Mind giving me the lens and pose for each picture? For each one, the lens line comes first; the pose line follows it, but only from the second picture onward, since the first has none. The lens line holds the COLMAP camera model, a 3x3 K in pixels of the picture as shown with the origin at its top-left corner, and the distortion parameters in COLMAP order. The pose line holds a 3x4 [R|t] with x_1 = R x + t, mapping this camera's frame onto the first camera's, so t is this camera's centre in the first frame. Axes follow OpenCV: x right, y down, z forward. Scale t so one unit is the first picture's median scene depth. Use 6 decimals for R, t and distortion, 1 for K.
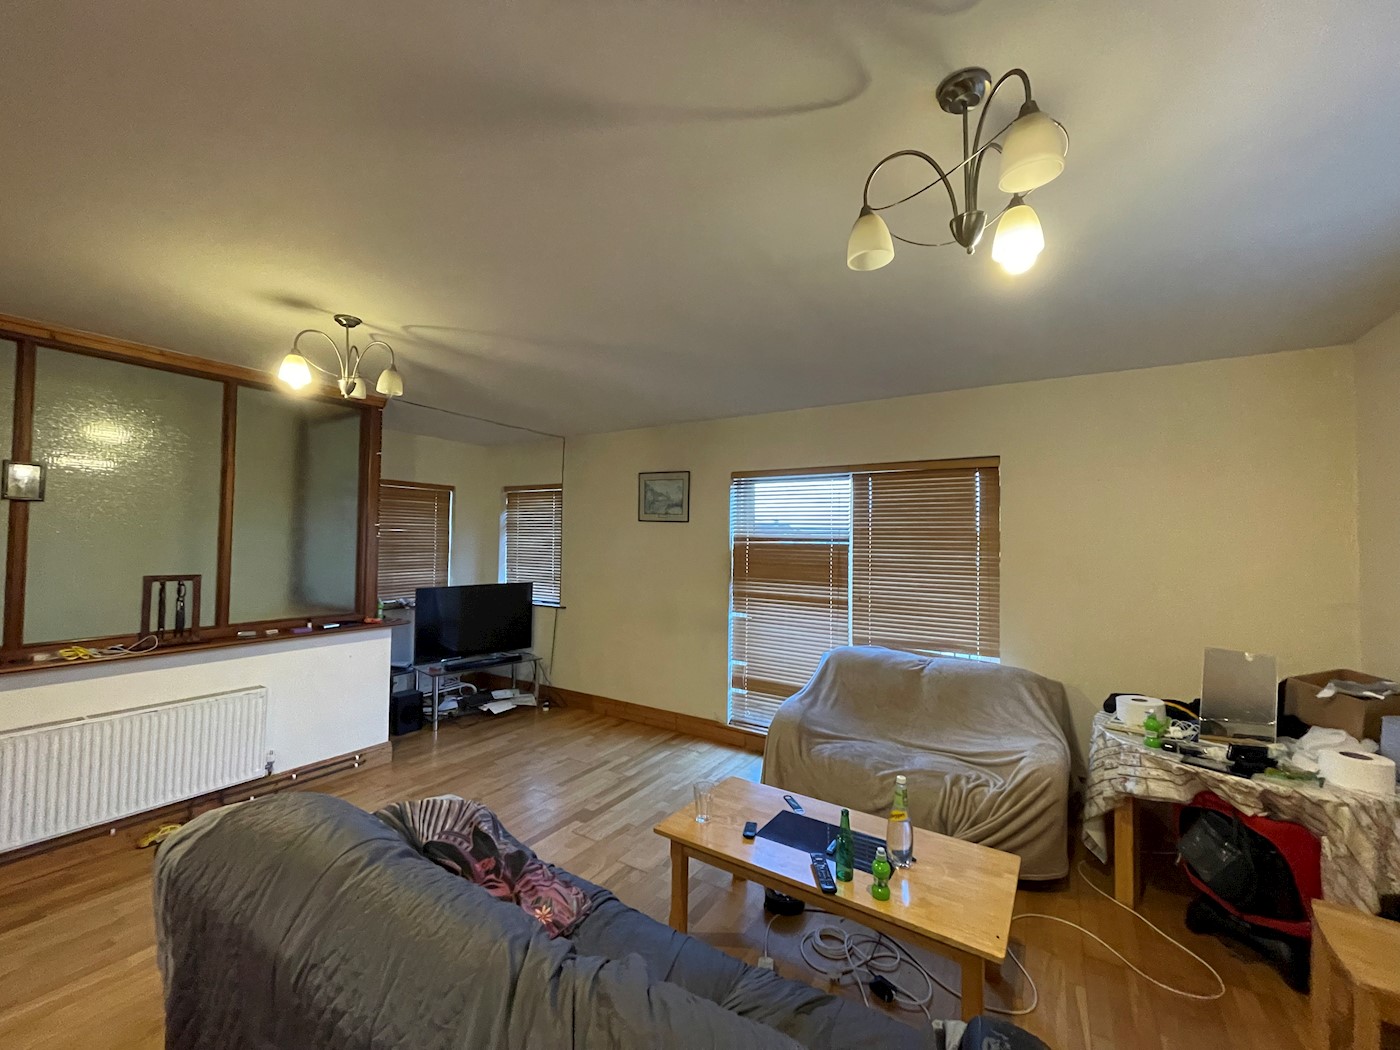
lens RADIAL K [[568.4, 0, 701.1], [0, 568.4, 521.8], [0, 0, 1]] dist [0.001007, -0.000247]
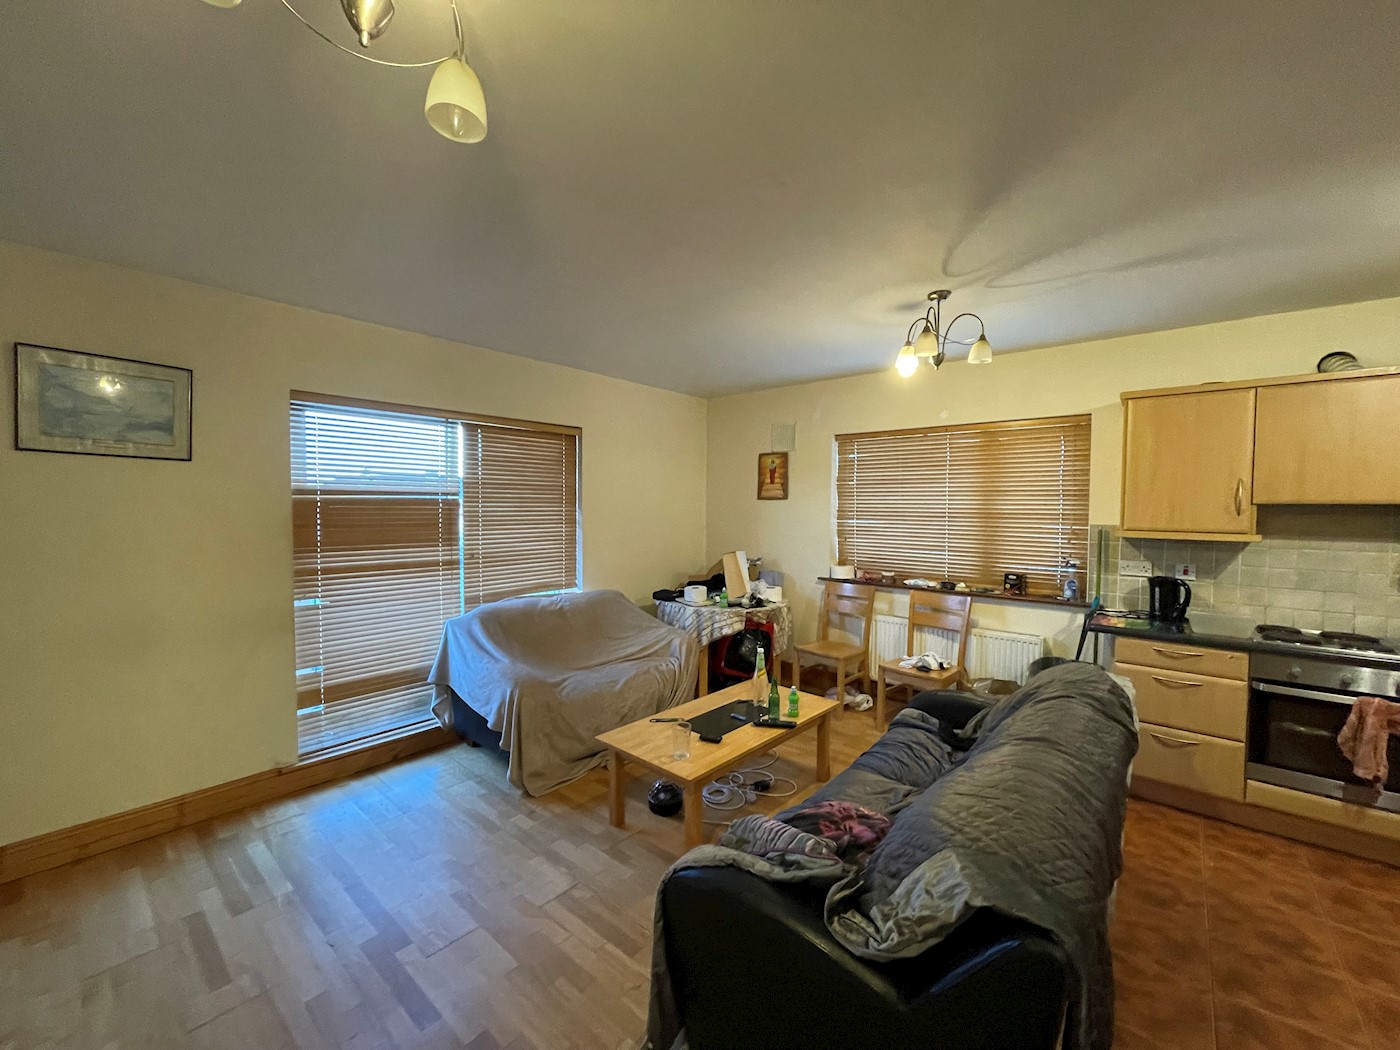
lens RADIAL K [[568.4, 0, 700.6], [0, 568.4, 526.2], [0, 0, 1]] dist [0.001007, -0.000247]
pose [[0.144732, -0.052747, 0.988064, -0.594951], [-0.038326, 0.997530, 0.058866, 0.014983], [-0.988728, -0.046389, 0.142353, 0.482521]]
